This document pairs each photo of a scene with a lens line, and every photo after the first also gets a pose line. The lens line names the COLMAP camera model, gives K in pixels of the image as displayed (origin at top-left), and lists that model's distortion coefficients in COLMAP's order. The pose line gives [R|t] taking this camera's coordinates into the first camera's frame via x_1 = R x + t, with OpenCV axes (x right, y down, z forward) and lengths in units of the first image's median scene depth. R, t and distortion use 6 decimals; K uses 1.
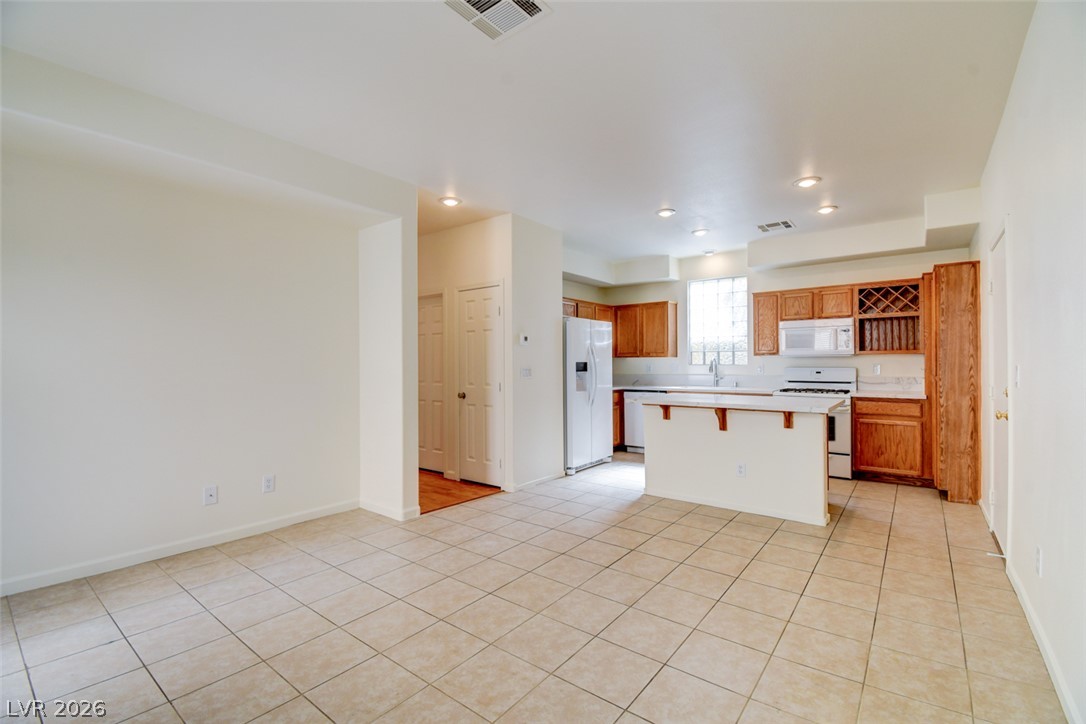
lens RADIAL K [[477.2, 0, 543.0], [0, 477.2, 362.0], [0, 0, 1]] dist [-0.001089, -0.000551]
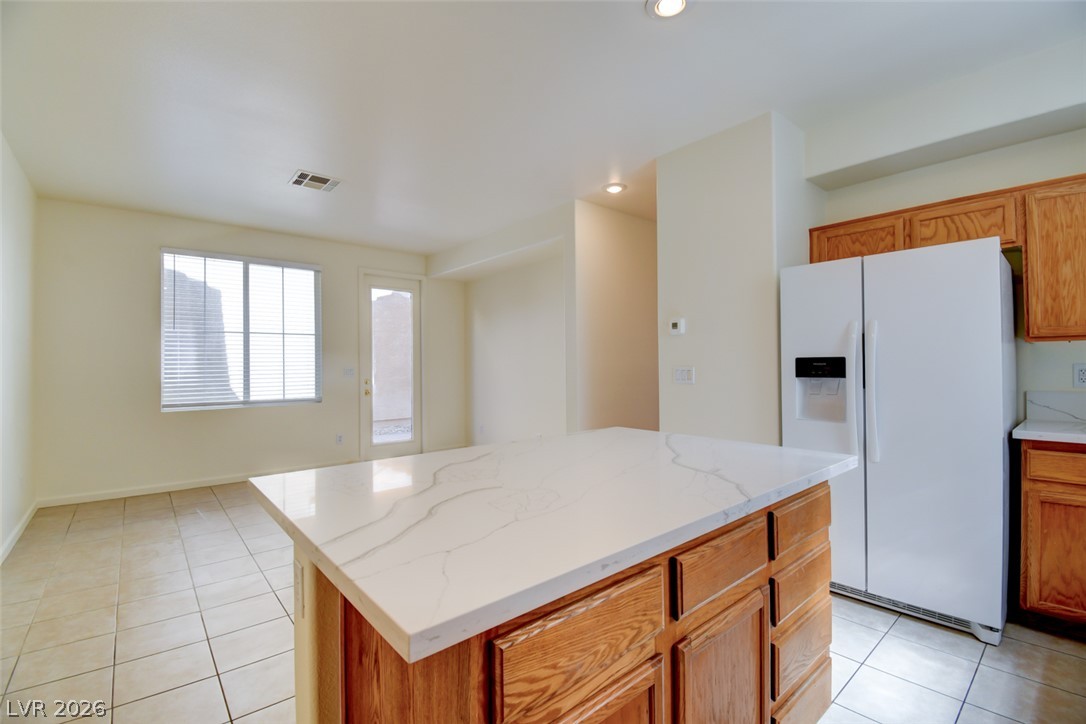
lens RADIAL K [[477.2, 0, 543.0], [0, 477.2, 362.0], [0, 0, 1]] dist [-0.001089, -0.000551]
pose [[-0.195496, -0.000462, -0.980704, 0.614877], [0.017216, 0.999844, -0.003903, 0.002003], [0.980553, -0.017647, -0.195457, 0.857443]]
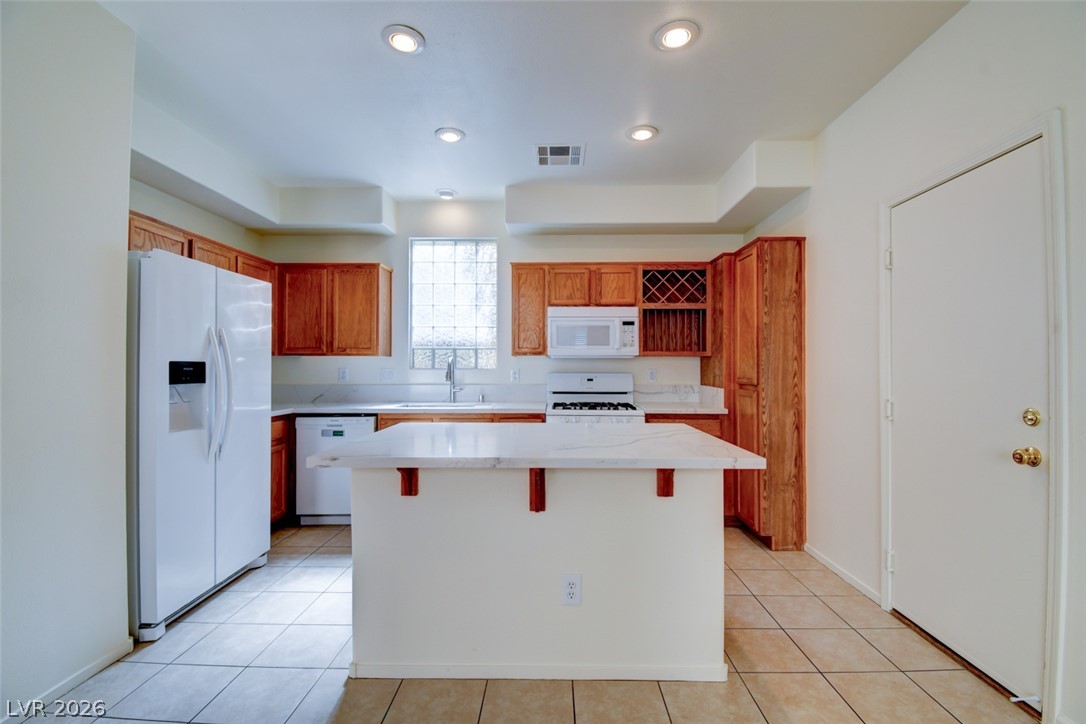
lens RADIAL K [[477.2, 0, 543.0], [0, 477.2, 362.0], [0, 0, 1]] dist [-0.001089, -0.000551]
pose [[0.794583, 0.013169, 0.607013, 0.077003], [-0.007286, 0.999900, -0.012155, 0.003905], [-0.607112, 0.005235, 0.794599, 0.489733]]
